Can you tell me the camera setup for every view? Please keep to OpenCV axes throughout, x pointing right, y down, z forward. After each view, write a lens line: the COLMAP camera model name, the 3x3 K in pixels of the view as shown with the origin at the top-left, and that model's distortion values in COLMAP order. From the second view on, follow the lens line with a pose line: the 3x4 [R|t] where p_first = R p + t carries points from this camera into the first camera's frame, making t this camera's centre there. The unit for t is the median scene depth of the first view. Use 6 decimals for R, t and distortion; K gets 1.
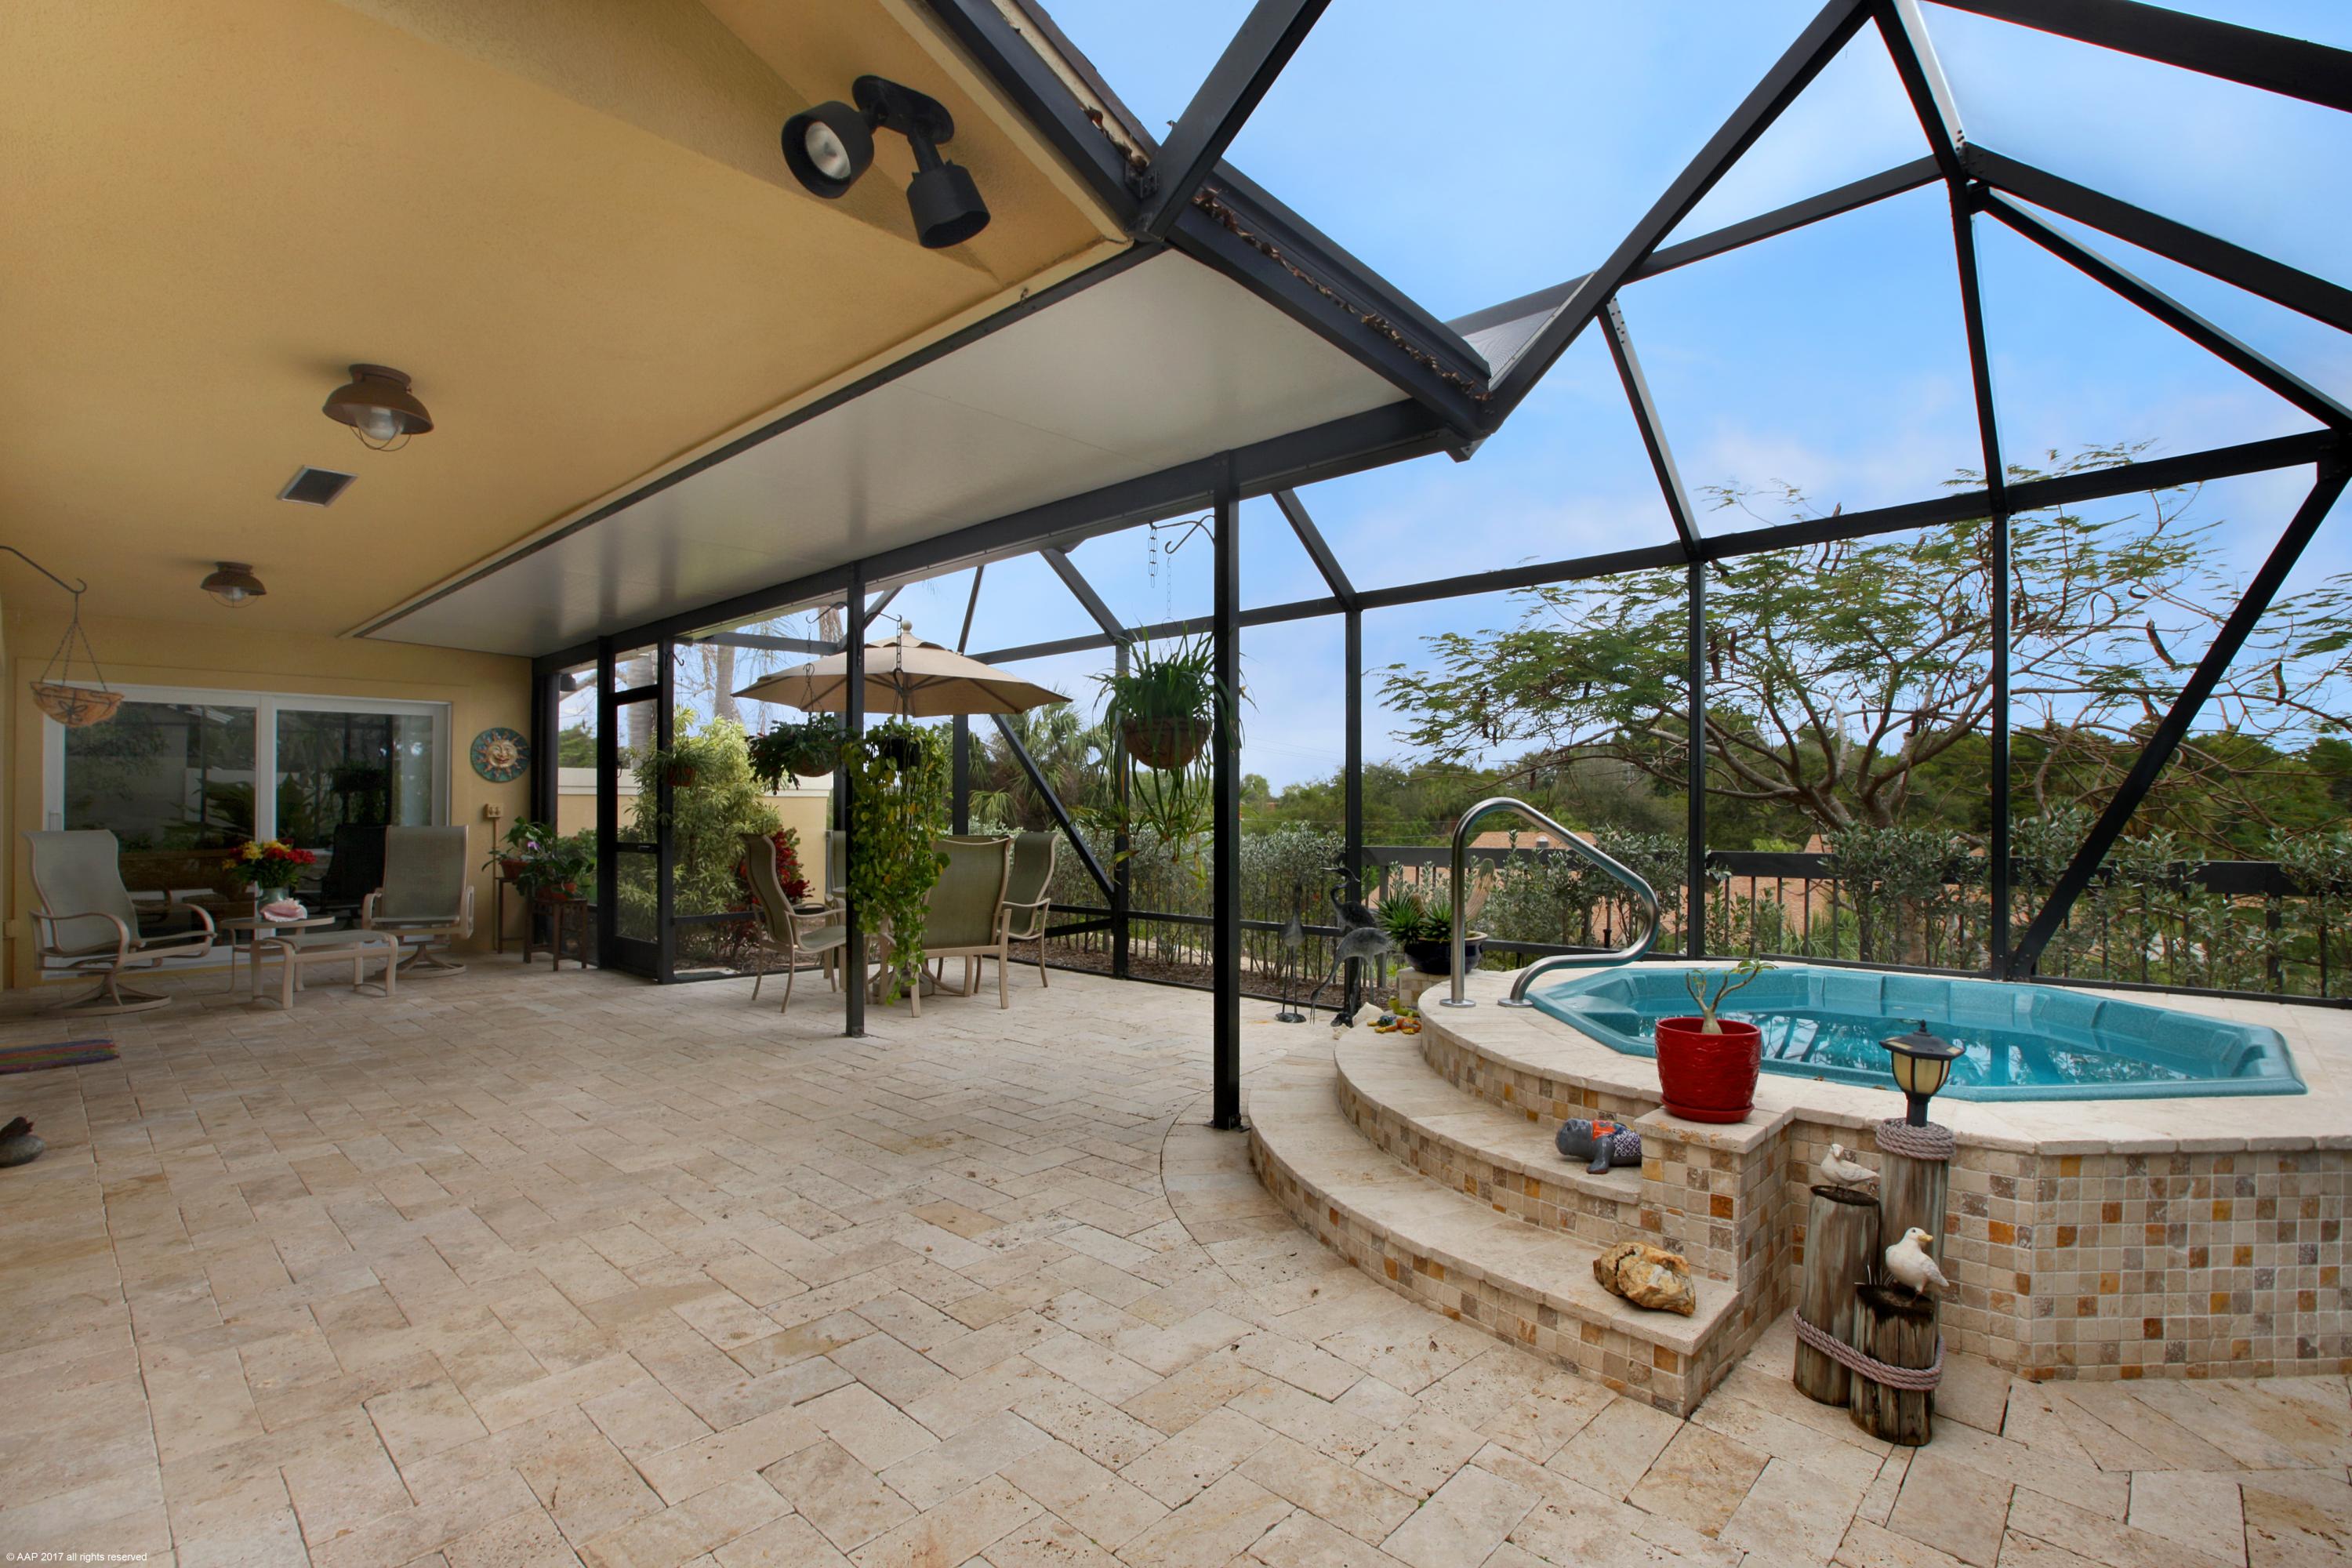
lens RADIAL K [[1084.4, 0, 1183.2], [0, 1084.4, 807.3], [0, 0, 1]] dist [-0.000632, 0.000210]
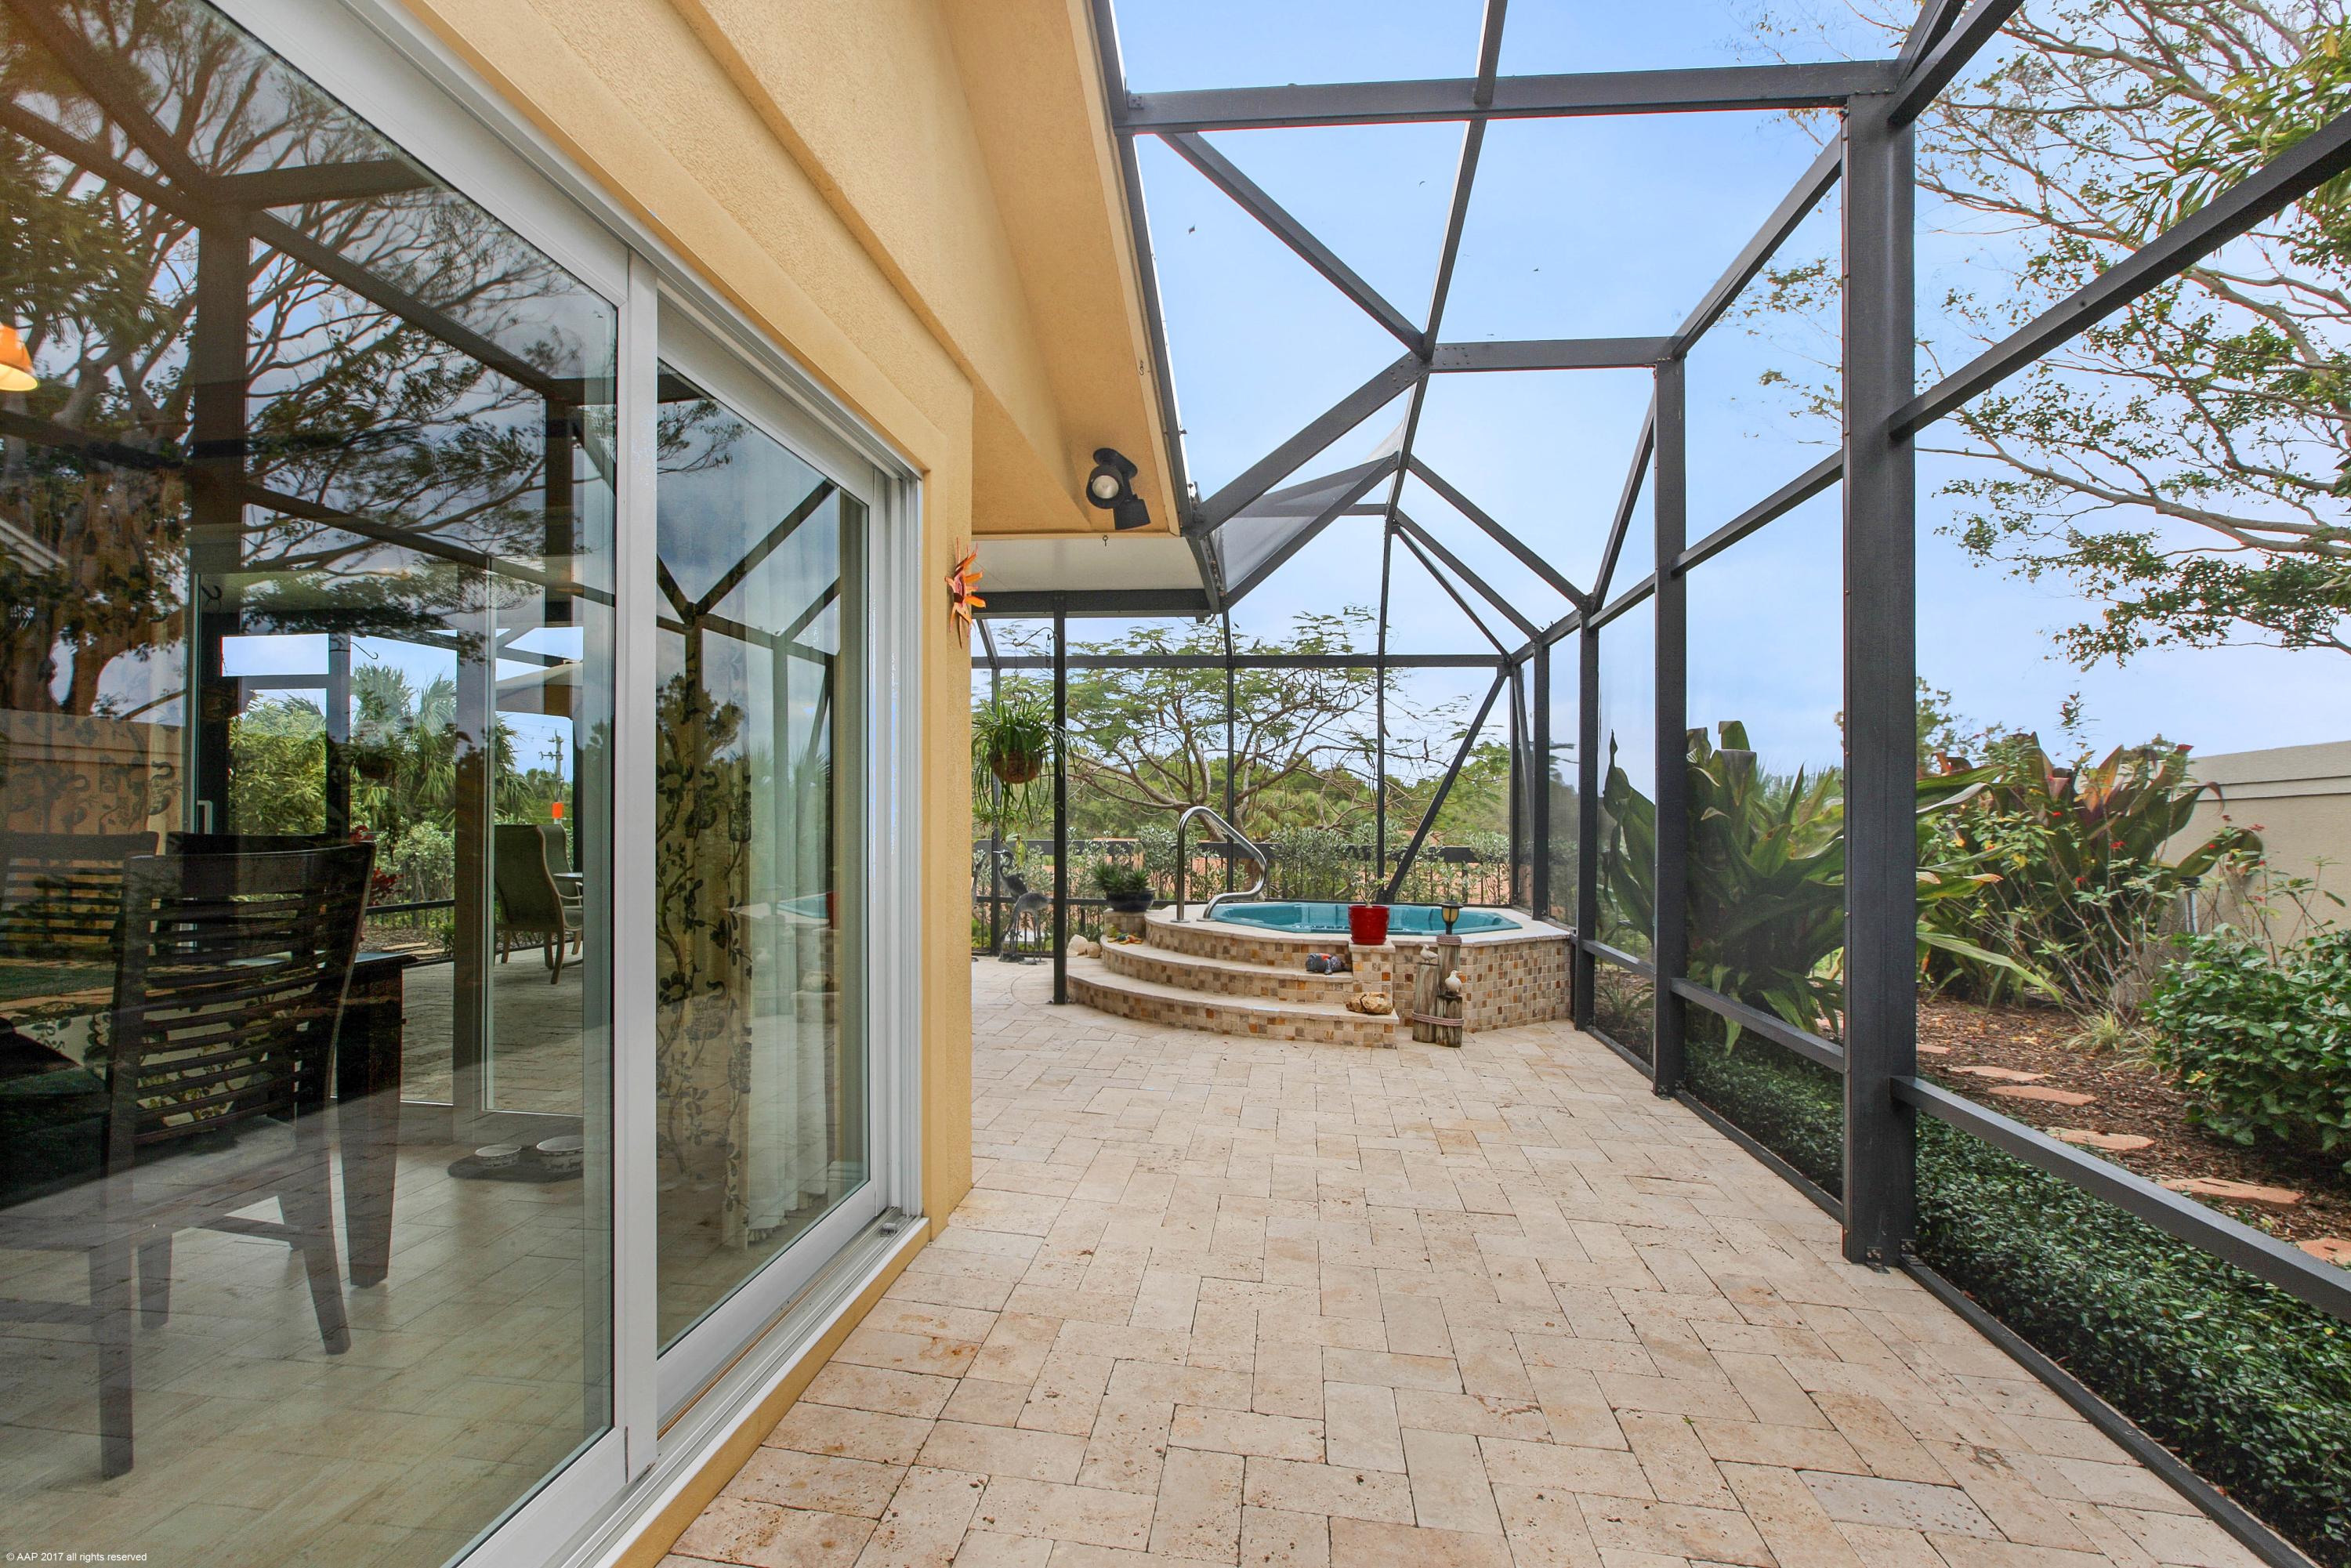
lens RADIAL K [[1083.9, 0, 1161.8], [0, 1083.9, 802.0], [0, 0, 1]] dist [-0.000632, 0.000210]
pose [[0.821201, 0.017935, 0.570357, -1.307656], [-0.017590, 0.999827, -0.006114, 0.002645], [-0.570367, -0.005012, 0.821374, -0.703739]]
